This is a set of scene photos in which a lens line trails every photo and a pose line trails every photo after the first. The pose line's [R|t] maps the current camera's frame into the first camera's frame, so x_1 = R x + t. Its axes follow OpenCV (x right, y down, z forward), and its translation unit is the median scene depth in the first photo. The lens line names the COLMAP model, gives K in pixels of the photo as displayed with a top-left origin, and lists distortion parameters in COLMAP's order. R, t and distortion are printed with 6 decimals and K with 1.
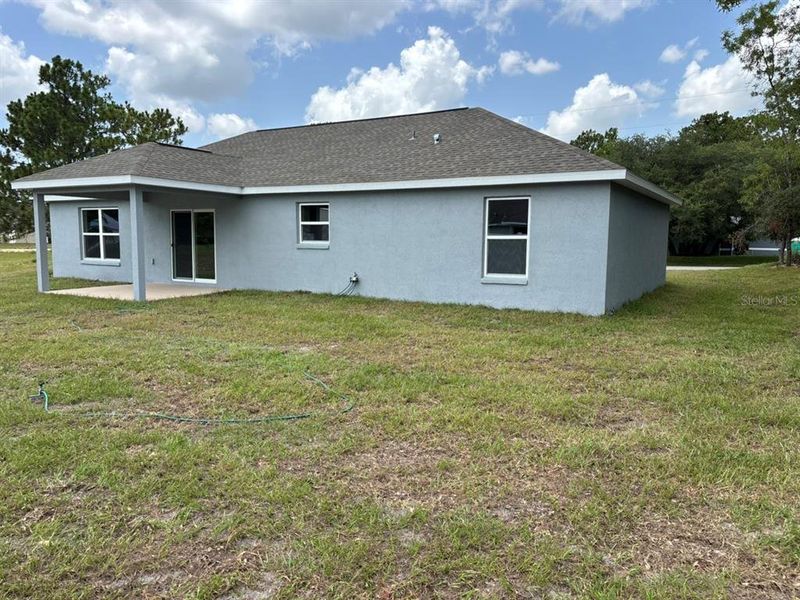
lens RADIAL K [[604.2, 0, 398.4], [0, 604.2, 306.6], [0, 0, 1]] dist [0.044532, -0.036399]
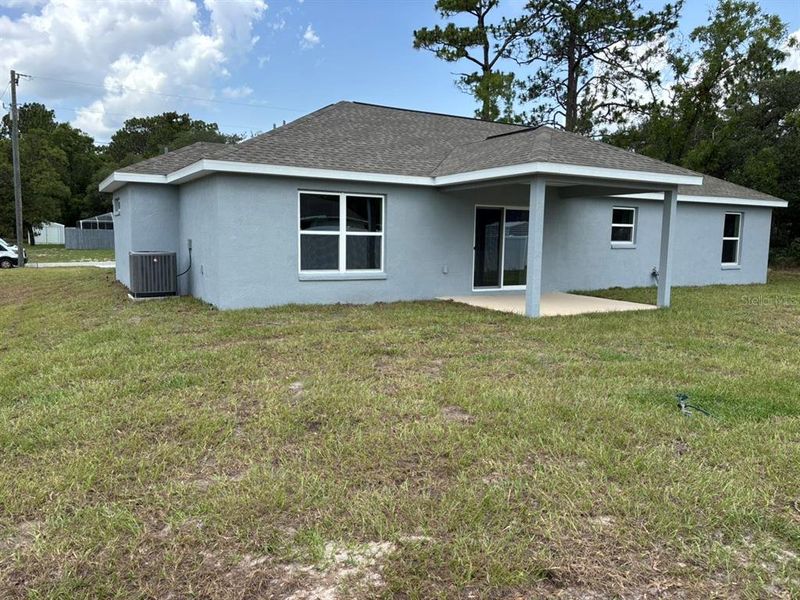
lens RADIAL K [[604.2, 0, 423.3], [0, 604.2, 302.7], [0, 0, 1]] dist [0.044532, -0.036399]
pose [[0.476625, -0.098389, 0.873584, -1.169830], [0.087360, 0.994099, 0.064299, -0.090196], [-0.874755, 0.045670, 0.482408, 0.703226]]
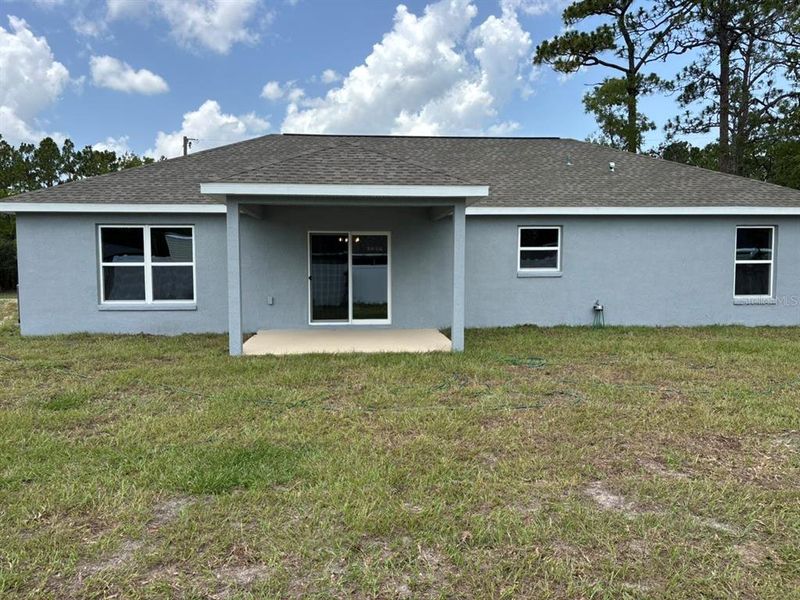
lens RADIAL K [[604.2, 0, 403.5], [0, 604.2, 300.6], [0, 0, 1]] dist [0.044532, -0.036399]
pose [[0.816644, -0.047411, 0.575191, -0.737717], [0.074262, 0.996968, -0.023259, -0.049002], [-0.572344, 0.061709, 0.817688, 0.341337]]
